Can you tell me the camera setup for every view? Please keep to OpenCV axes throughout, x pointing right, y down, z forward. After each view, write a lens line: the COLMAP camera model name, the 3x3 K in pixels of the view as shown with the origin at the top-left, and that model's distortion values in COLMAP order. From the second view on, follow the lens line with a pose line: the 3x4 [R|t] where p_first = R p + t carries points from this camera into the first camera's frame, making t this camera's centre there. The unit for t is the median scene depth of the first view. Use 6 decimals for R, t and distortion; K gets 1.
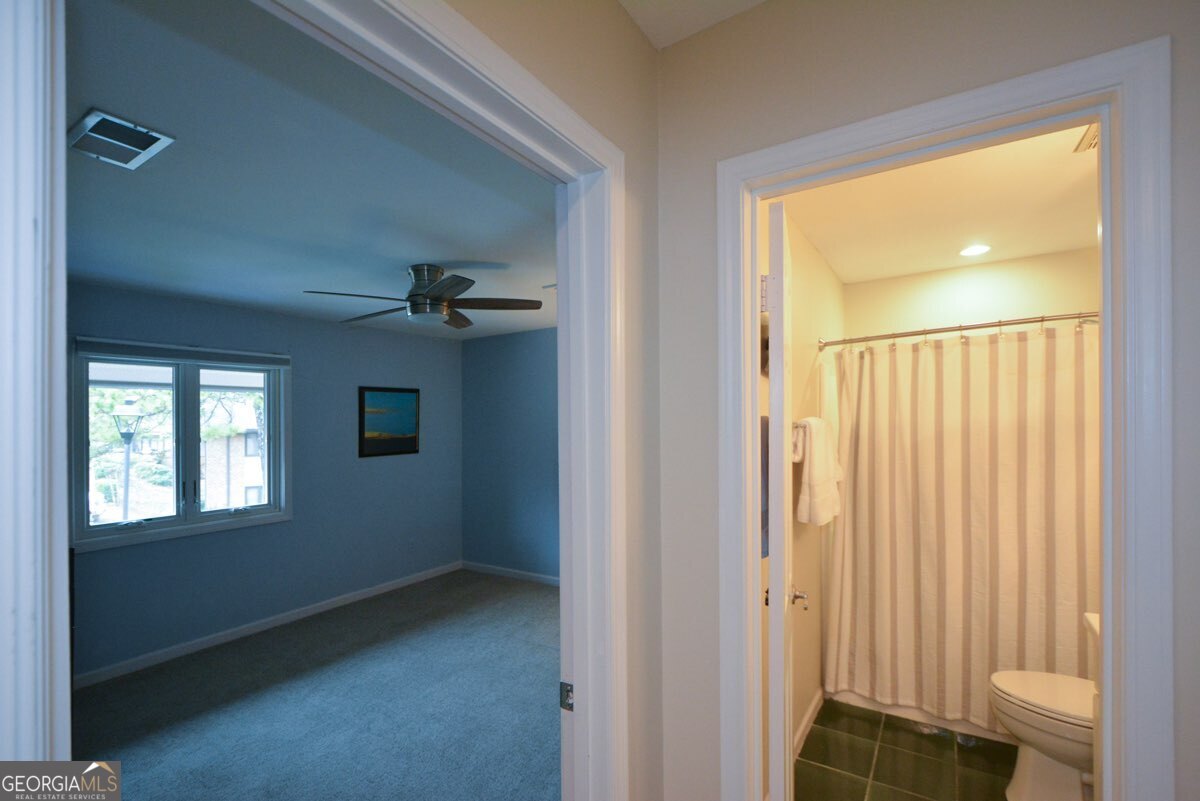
lens RADIAL K [[529.6, 0, 614.7], [0, 529.6, 418.3], [0, 0, 1]] dist [0.000508, -0.004796]
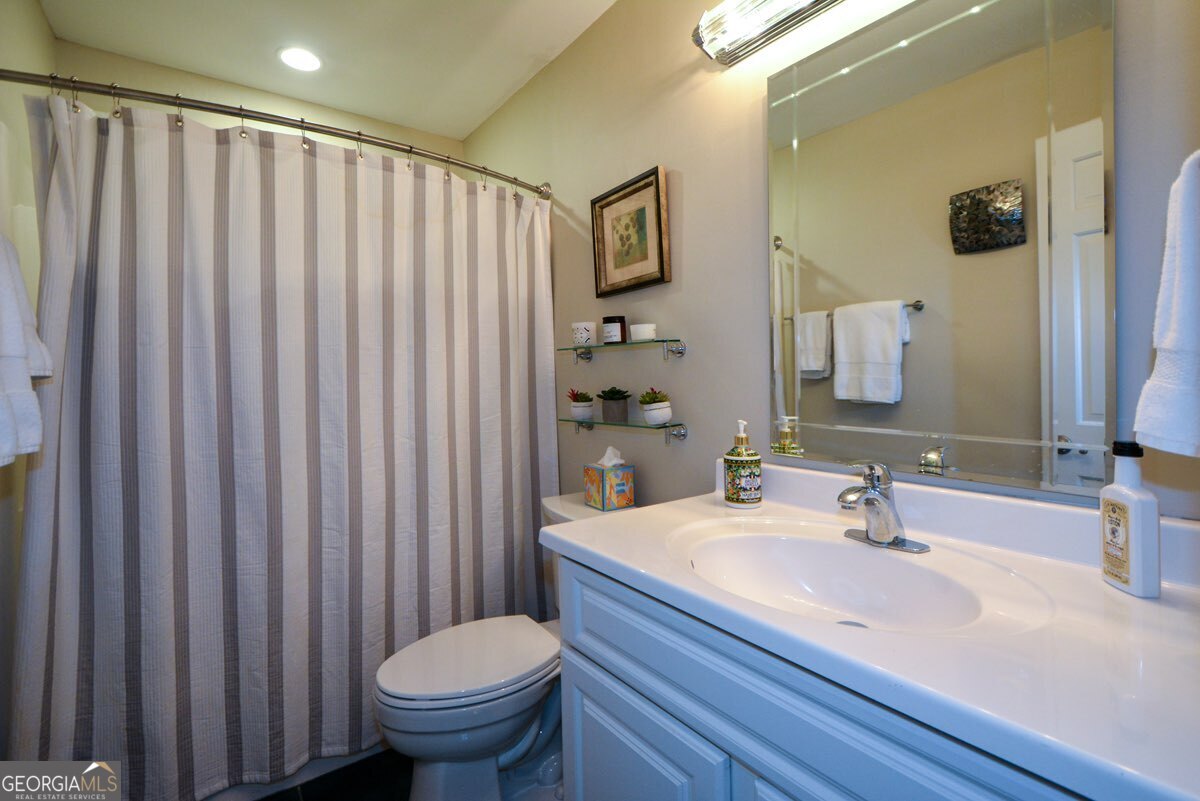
lens RADIAL K [[529.6, 0, 597.4], [0, 529.6, 401.0], [0, 0, 1]] dist [0.000508, -0.004796]
pose [[0.354763, -0.008330, 0.934919, 0.142481], [-0.001624, 0.999953, 0.009526, 0.100306], [-0.934955, -0.004898, 0.354733, 0.328639]]
